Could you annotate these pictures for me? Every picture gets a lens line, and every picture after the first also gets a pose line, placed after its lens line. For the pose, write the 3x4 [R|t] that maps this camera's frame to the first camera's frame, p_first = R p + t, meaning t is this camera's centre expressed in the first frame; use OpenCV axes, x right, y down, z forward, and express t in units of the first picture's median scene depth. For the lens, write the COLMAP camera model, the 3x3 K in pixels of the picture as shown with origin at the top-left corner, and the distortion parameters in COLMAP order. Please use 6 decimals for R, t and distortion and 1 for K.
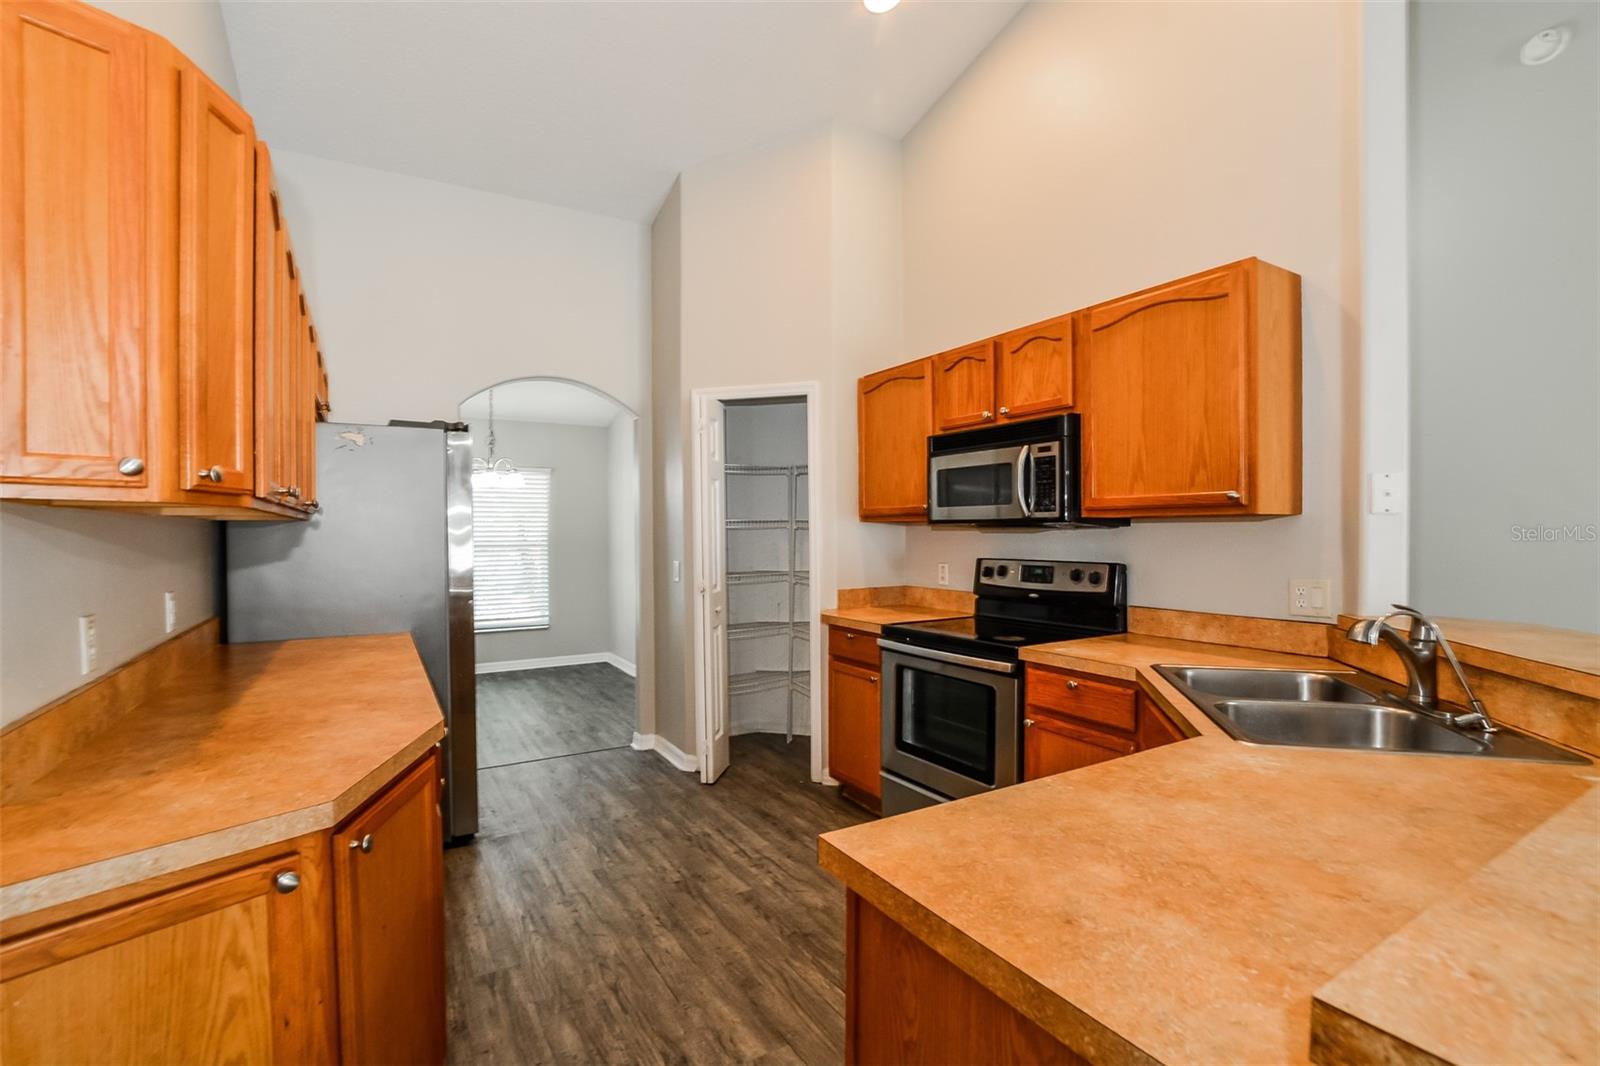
lens RADIAL K [[727.2, 0, 797.4], [0, 727.2, 536.8], [0, 0, 1]] dist [-0.000045, 0.000008]
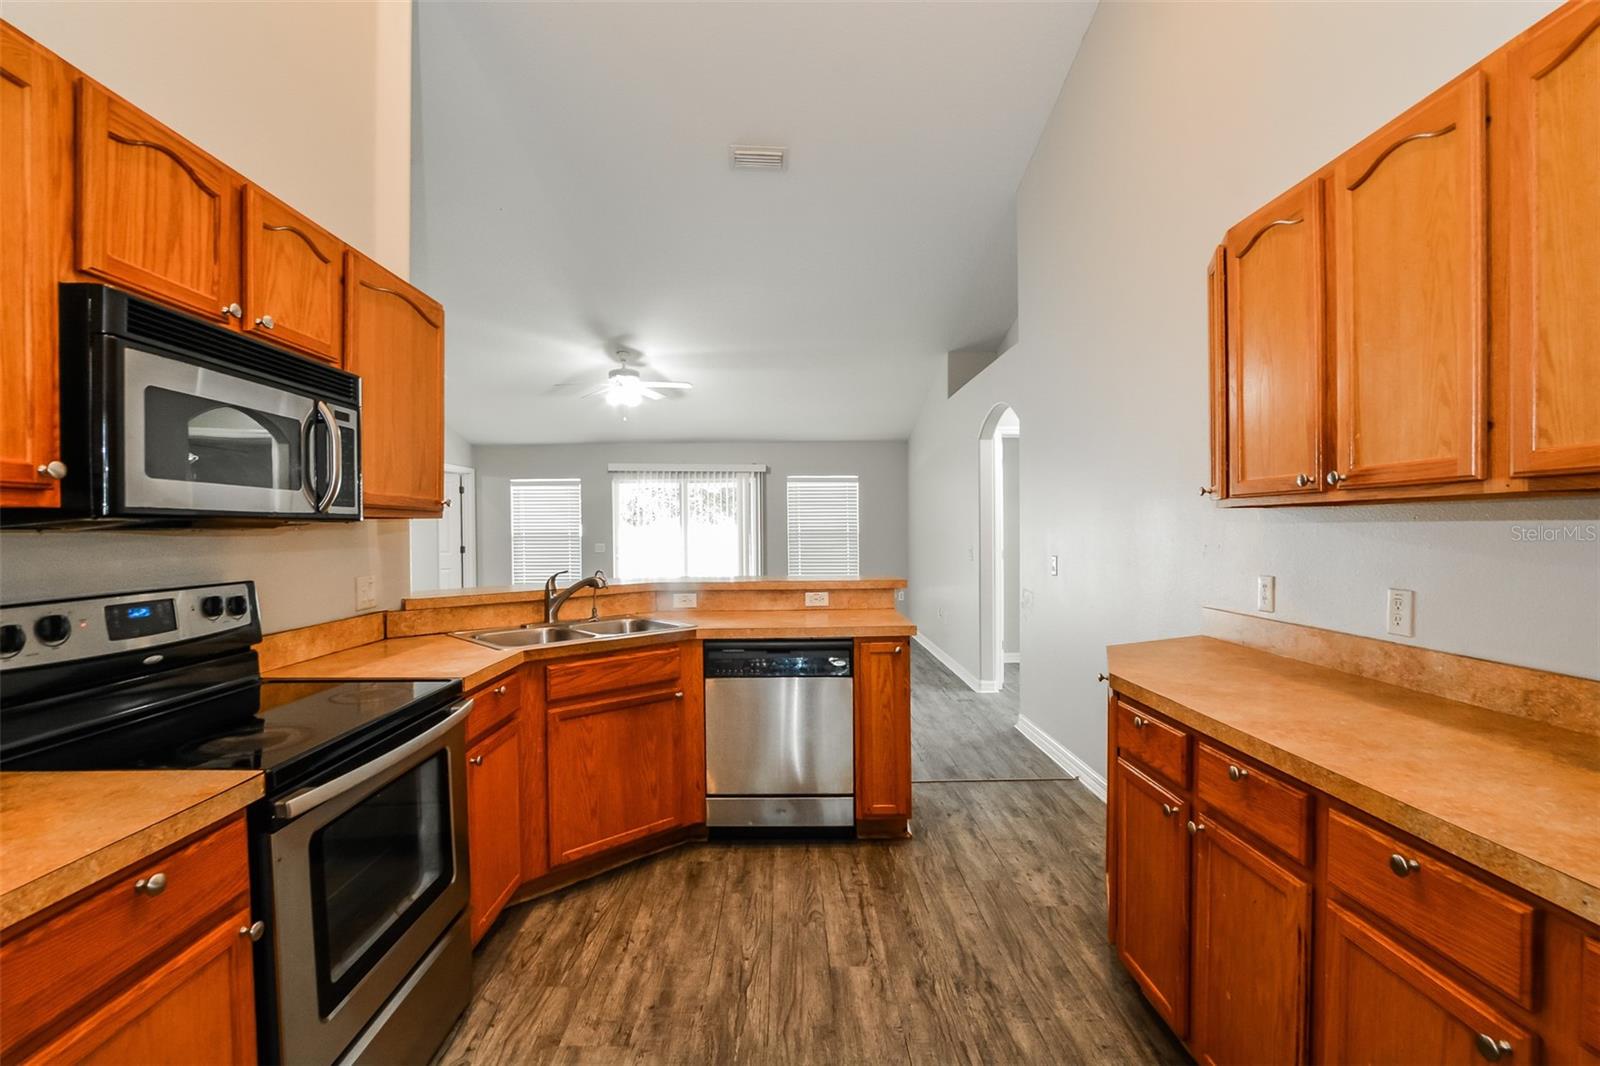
lens RADIAL K [[727.2, 0, 795.6], [0, 727.2, 534.9], [0, 0, 1]] dist [-0.000045, 0.000008]
pose [[-0.861450, 0.007429, 0.507789, -0.501454], [0.016413, 0.999778, 0.013218, -0.011557], [-0.507578, 0.019721, -0.861380, 1.797401]]
